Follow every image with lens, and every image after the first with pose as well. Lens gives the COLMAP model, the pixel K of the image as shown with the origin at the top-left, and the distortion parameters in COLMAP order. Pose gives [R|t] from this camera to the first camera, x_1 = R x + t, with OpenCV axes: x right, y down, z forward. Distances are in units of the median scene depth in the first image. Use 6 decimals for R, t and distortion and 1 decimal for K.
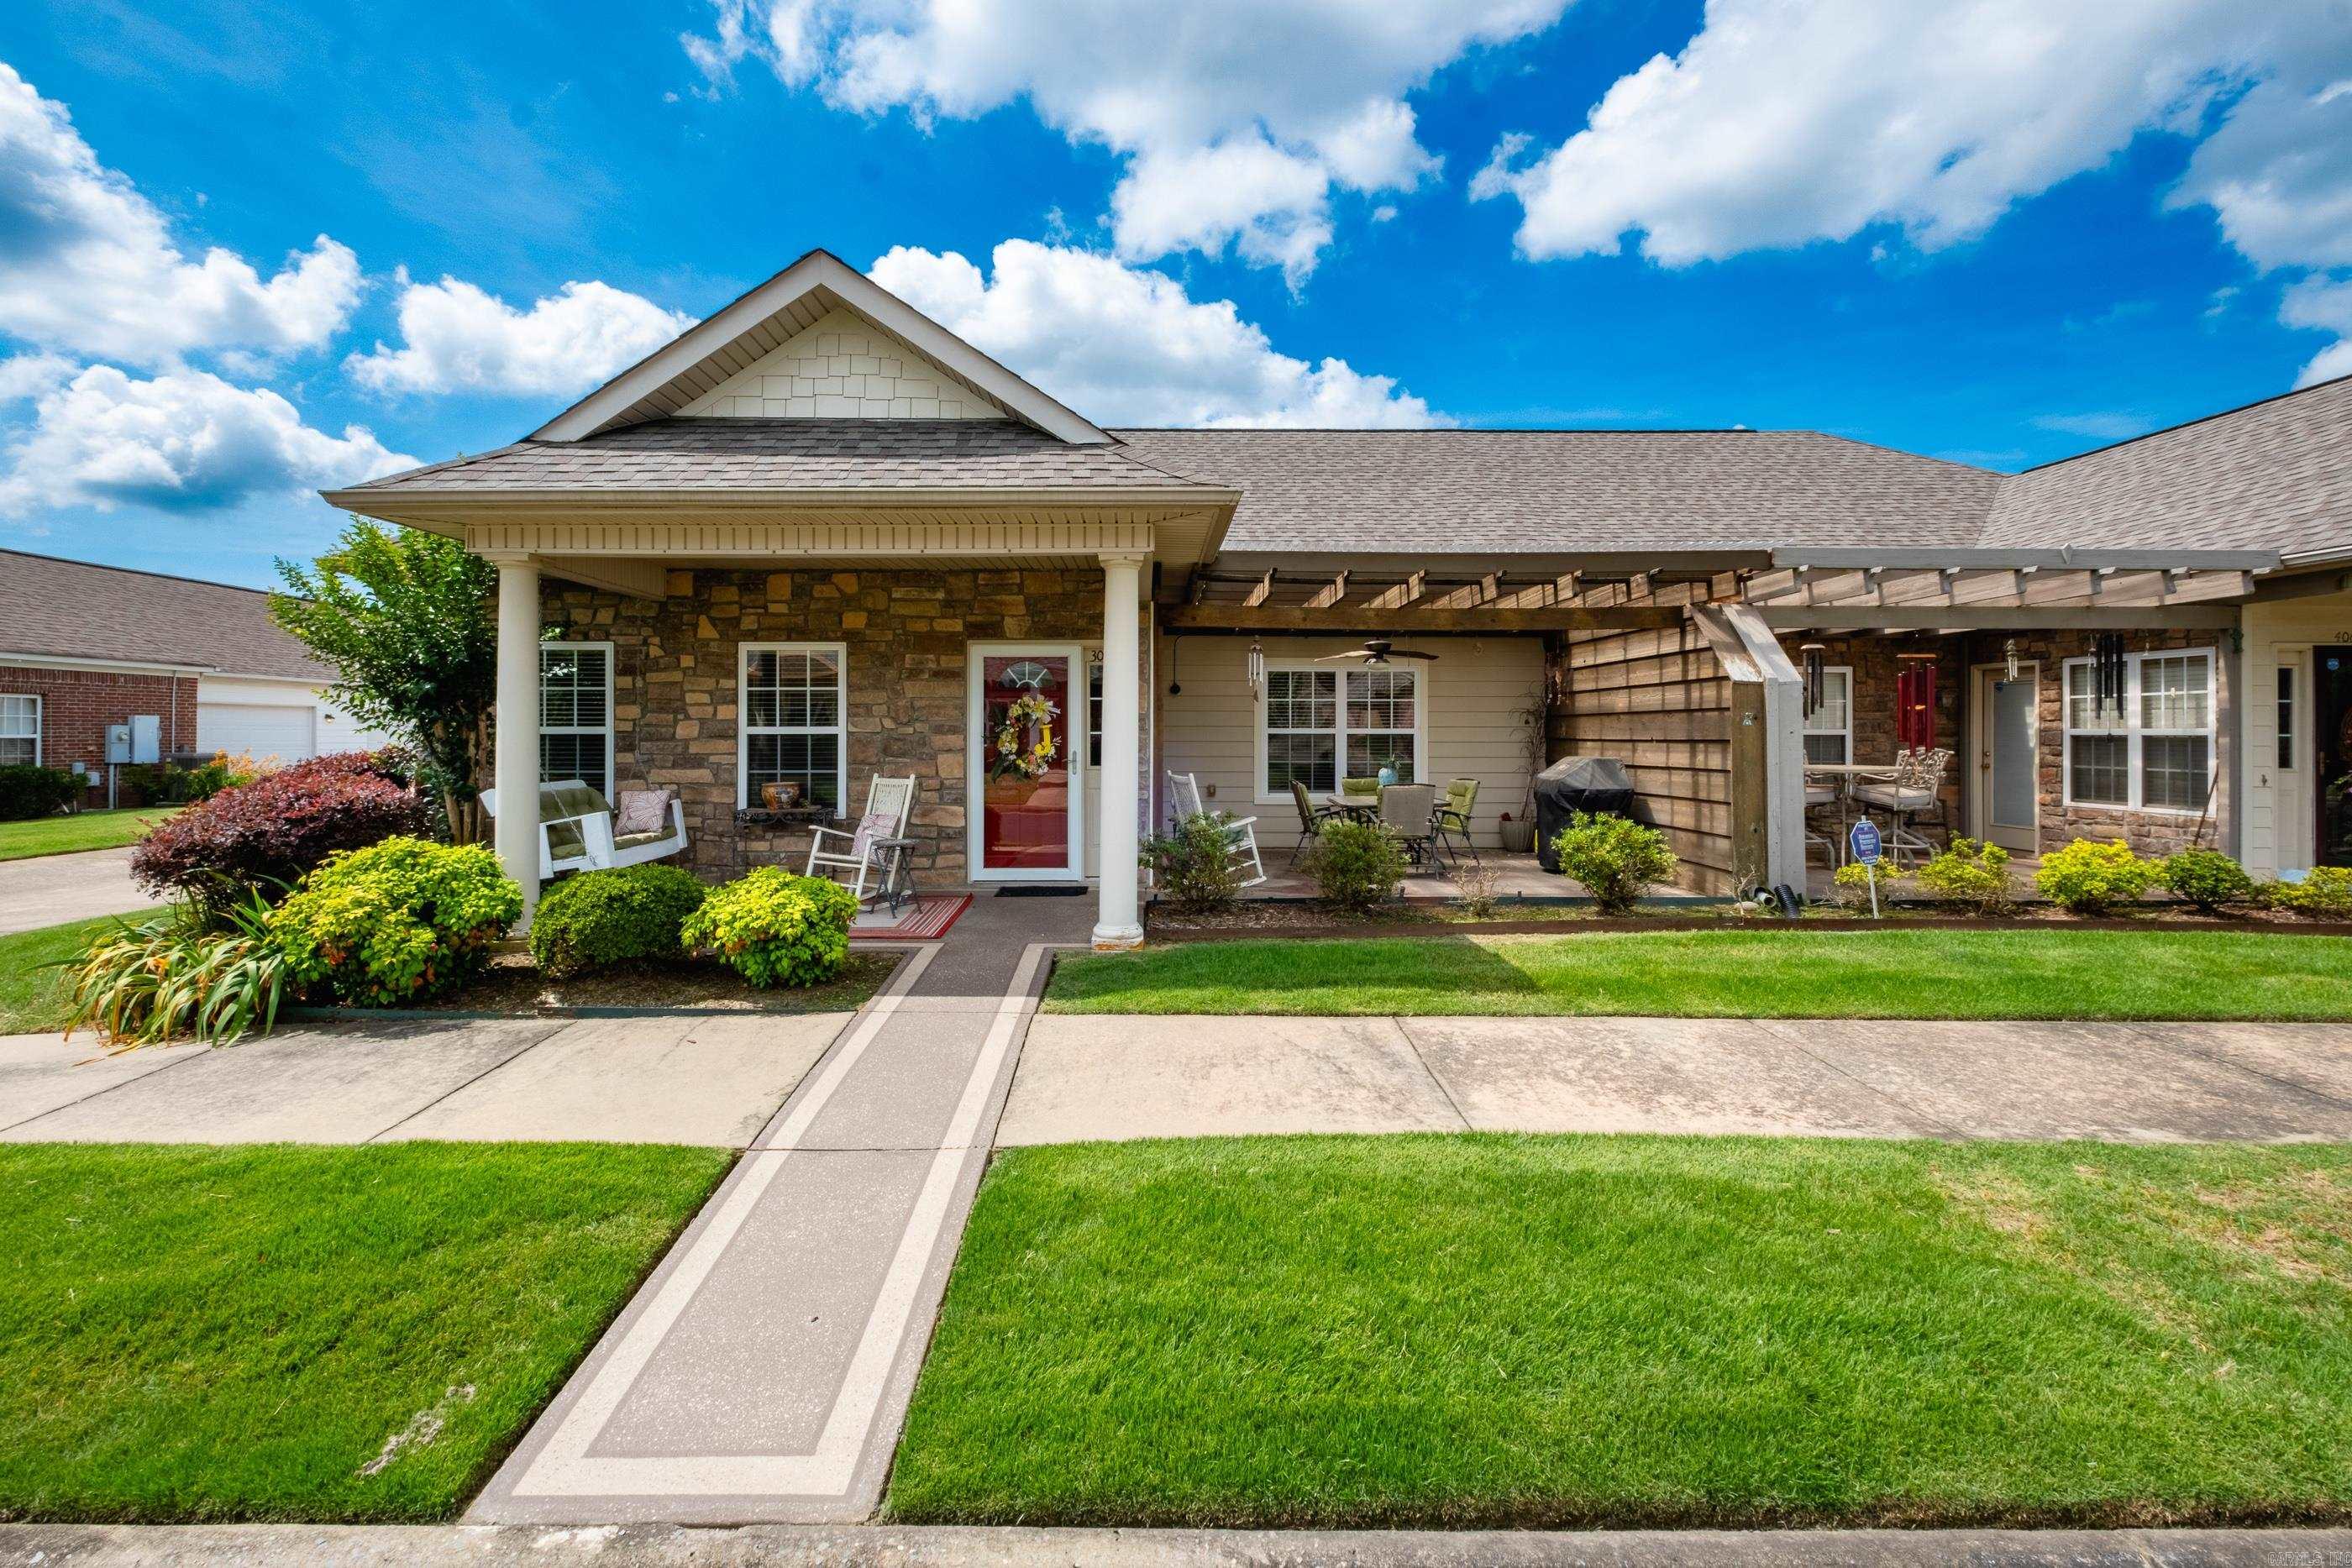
lens RADIAL K [[1038.8, 0, 1179.4], [0, 1038.8, 729.7], [0, 0, 1]] dist [0.002224, -0.000516]
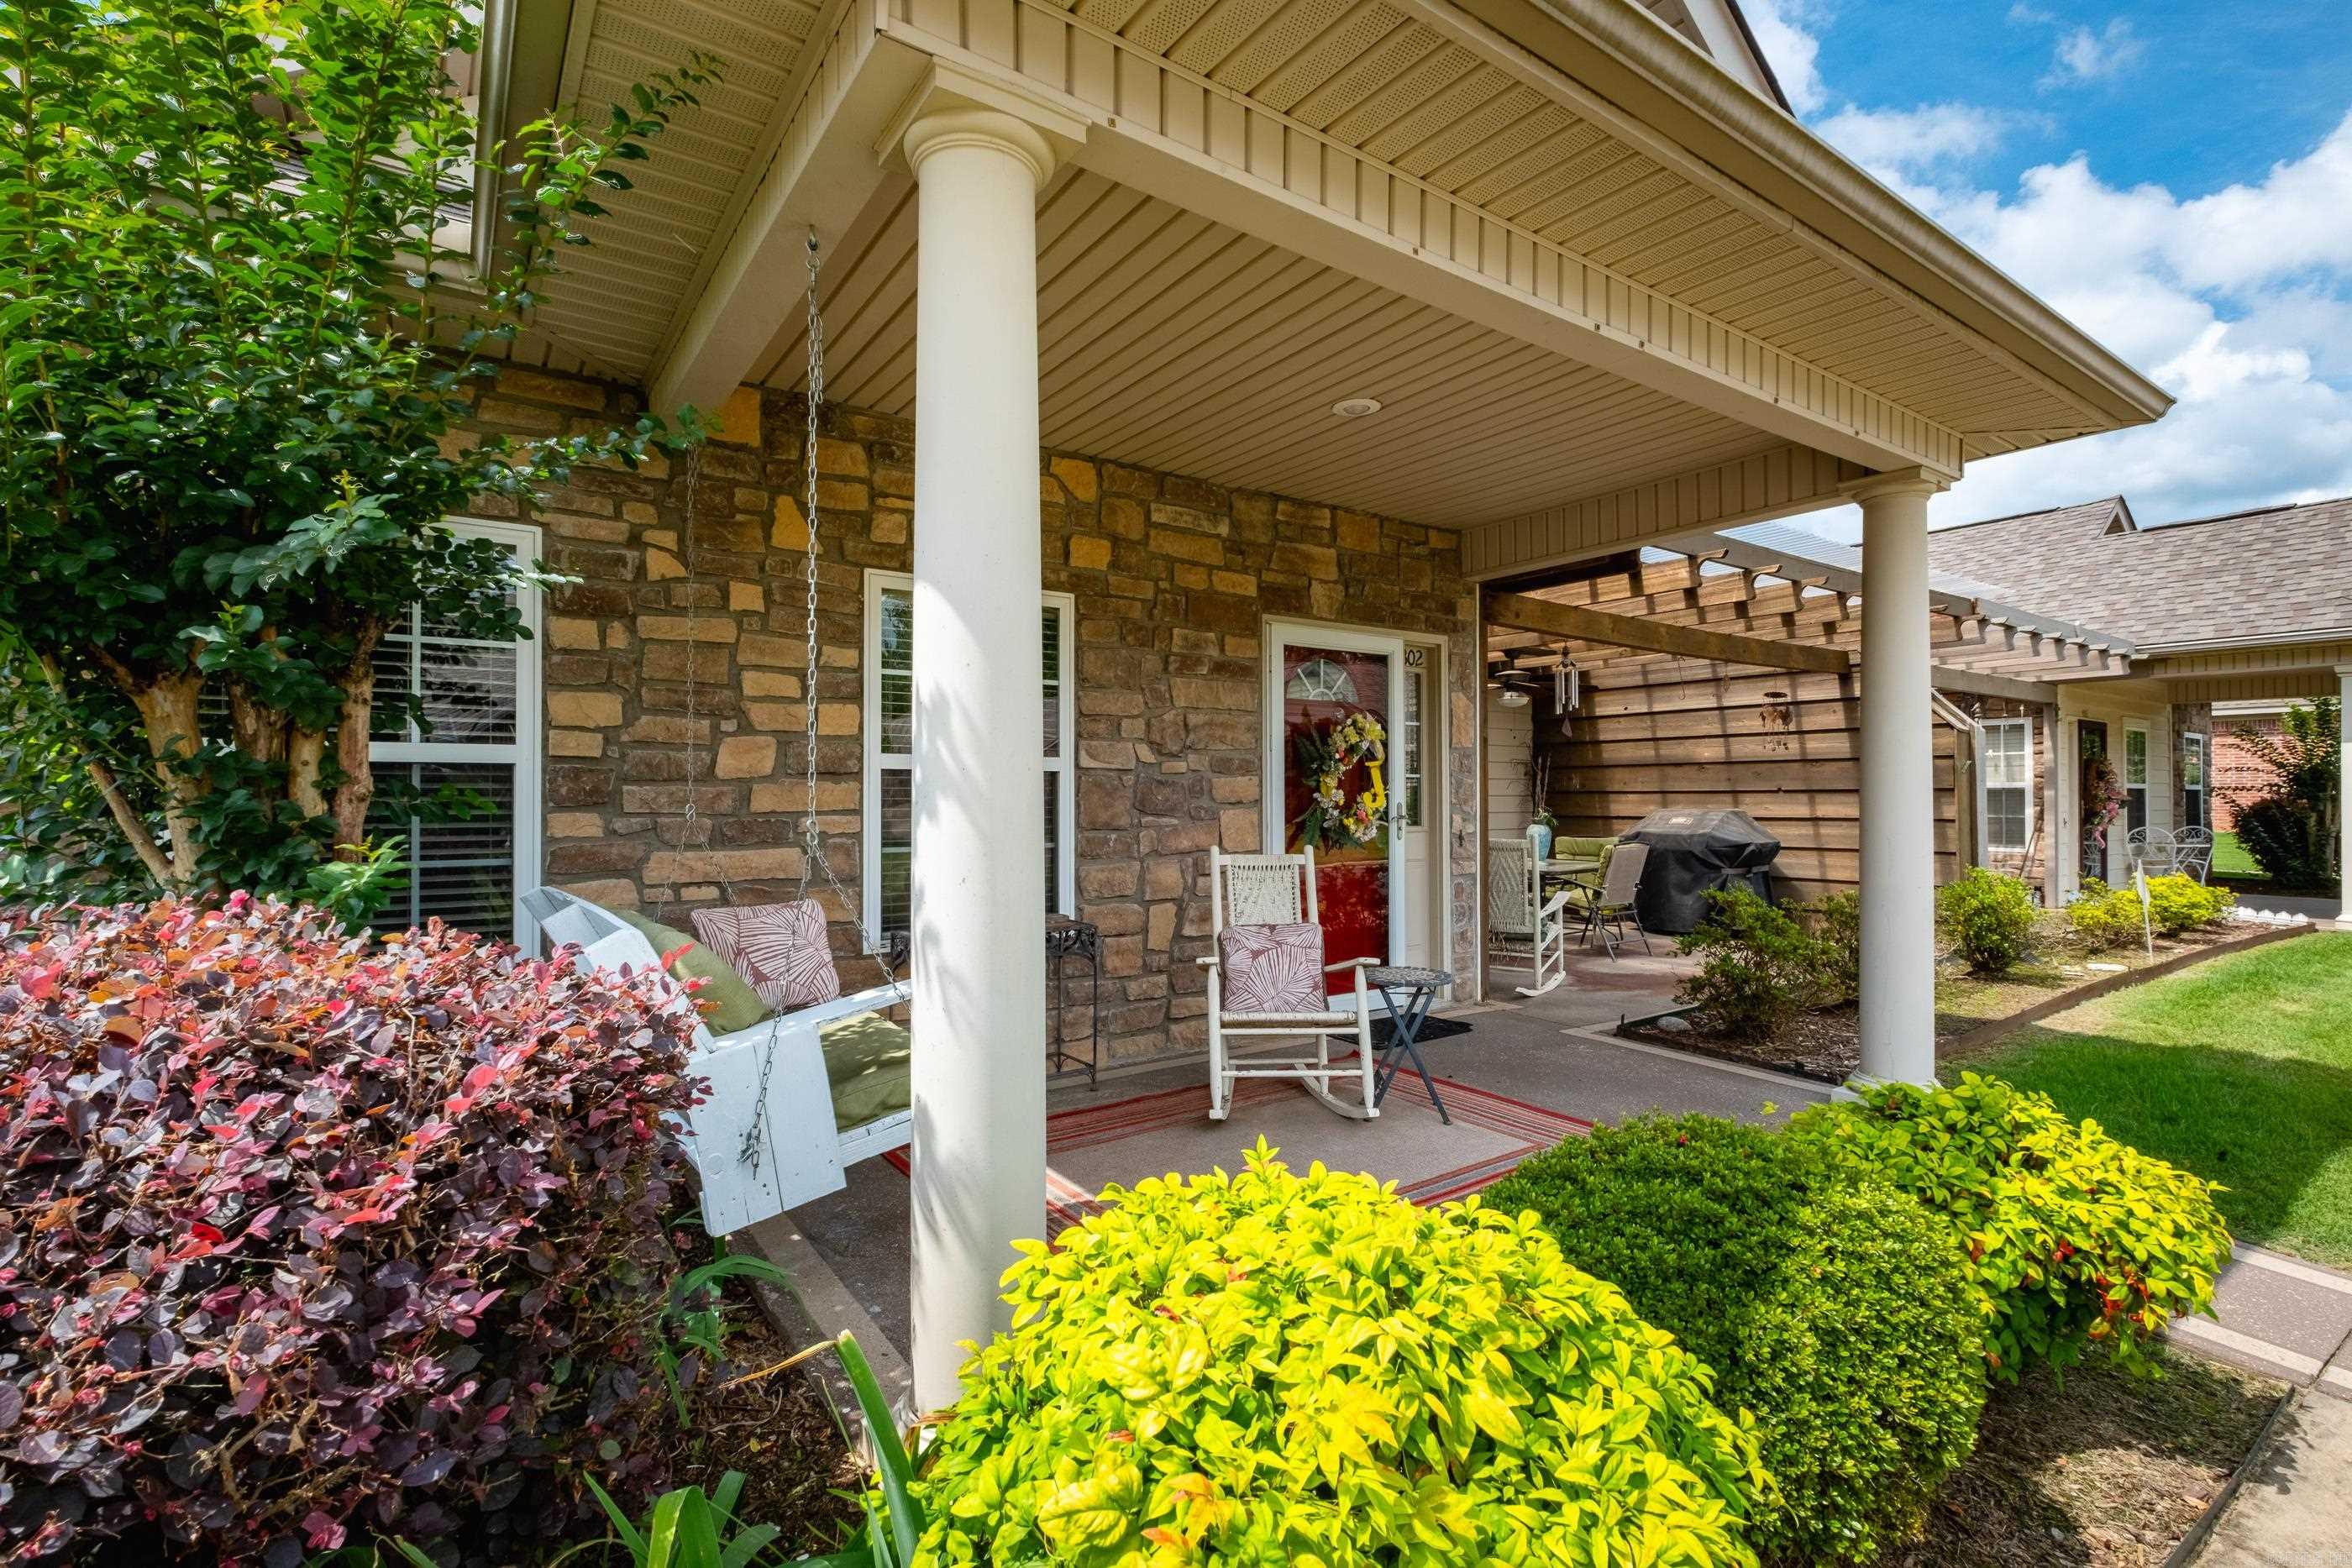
lens RADIAL K [[1043.1, 0, 1234.4], [0, 1043.1, 793.7], [0, 0, 1]] dist [0.001491, 0.000084]
pose [[0.825137, 0.001366, 0.564931, -0.550930], [-0.001742, 0.999998, 0.000126, 0.014833], [-0.564930, -0.001088, 0.825138, 0.530736]]
